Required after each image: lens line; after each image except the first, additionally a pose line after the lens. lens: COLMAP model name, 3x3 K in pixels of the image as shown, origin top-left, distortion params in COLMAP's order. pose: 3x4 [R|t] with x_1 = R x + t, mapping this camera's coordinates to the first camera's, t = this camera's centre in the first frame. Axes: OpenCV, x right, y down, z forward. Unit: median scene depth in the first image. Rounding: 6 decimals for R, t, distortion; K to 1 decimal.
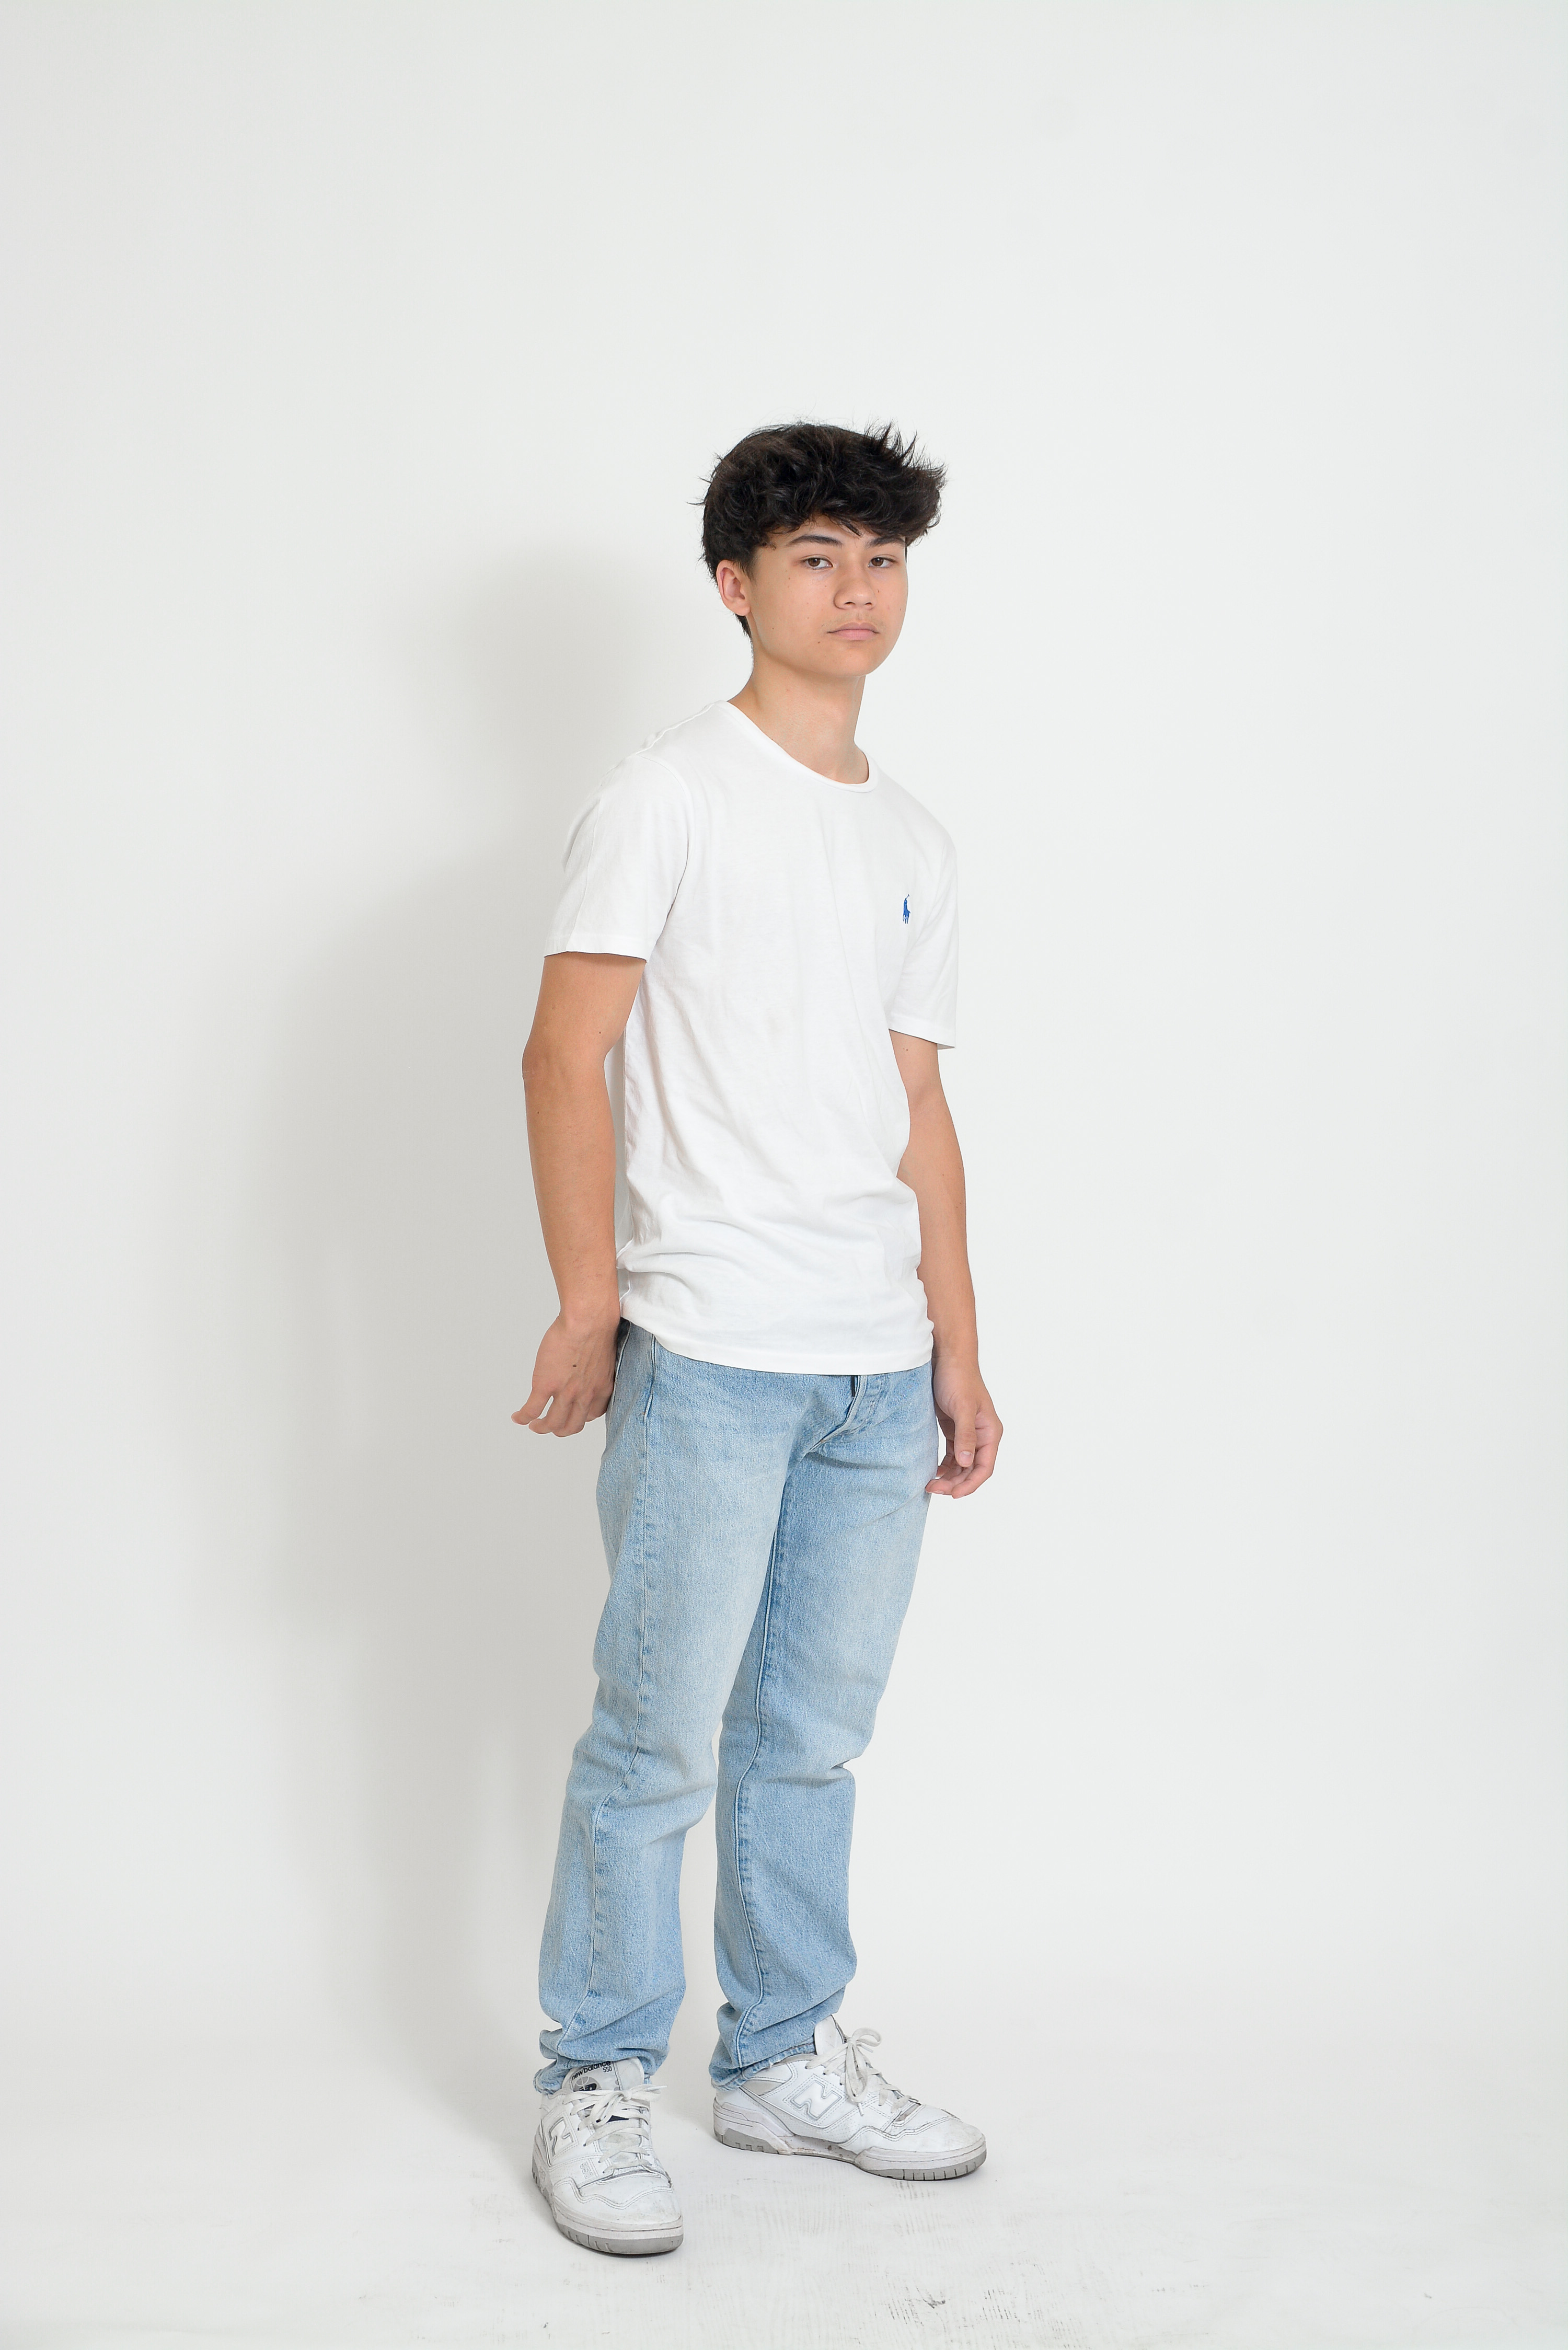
lens RADIAL K [[4165.1, 0, 788.5], [0, 4165.1, 1162.1], [0, 0, 1]] dist [0.012615, 0.000000]
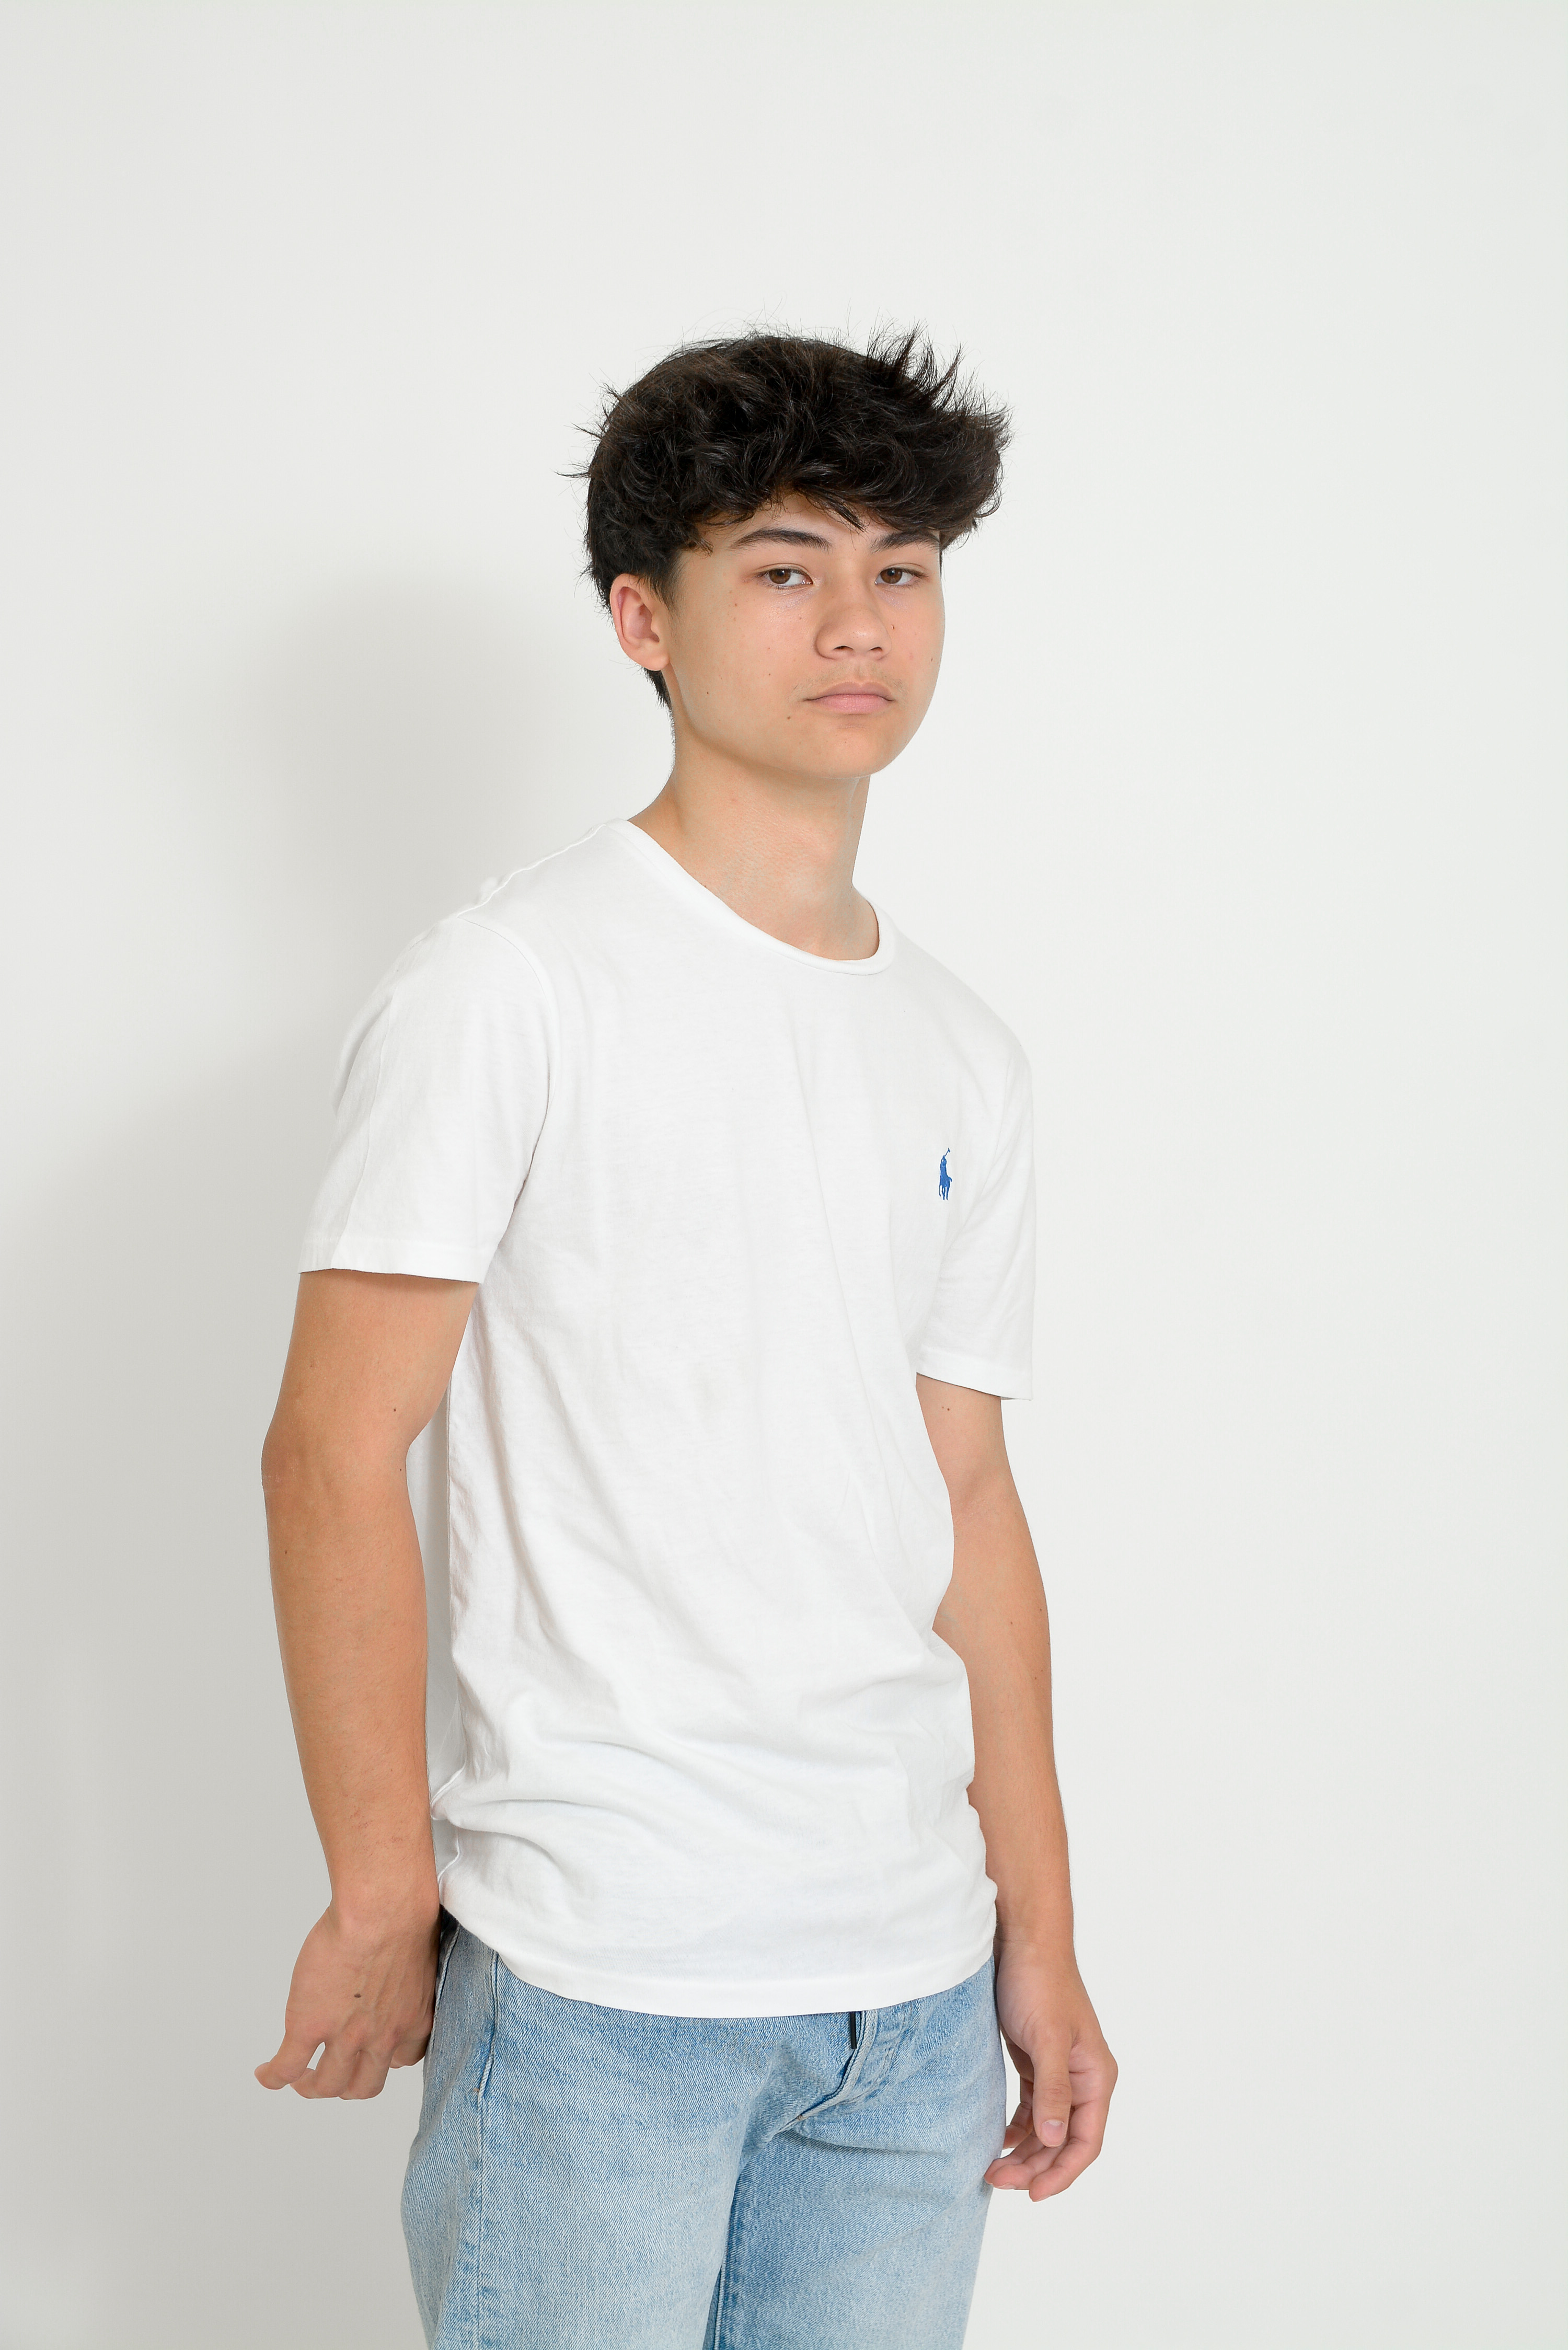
lens RADIAL K [[4165.1, 0, 863.2], [0, 4165.1, 1059.8], [0, 0, 1]] dist [0.012615, 0.000000]
pose [[0.999997, -0.001848, 0.001783, 0.016308], [0.001938, 0.998639, -0.052117, -0.048467], [-0.001685, 0.052120, 0.998639, 0.435762]]
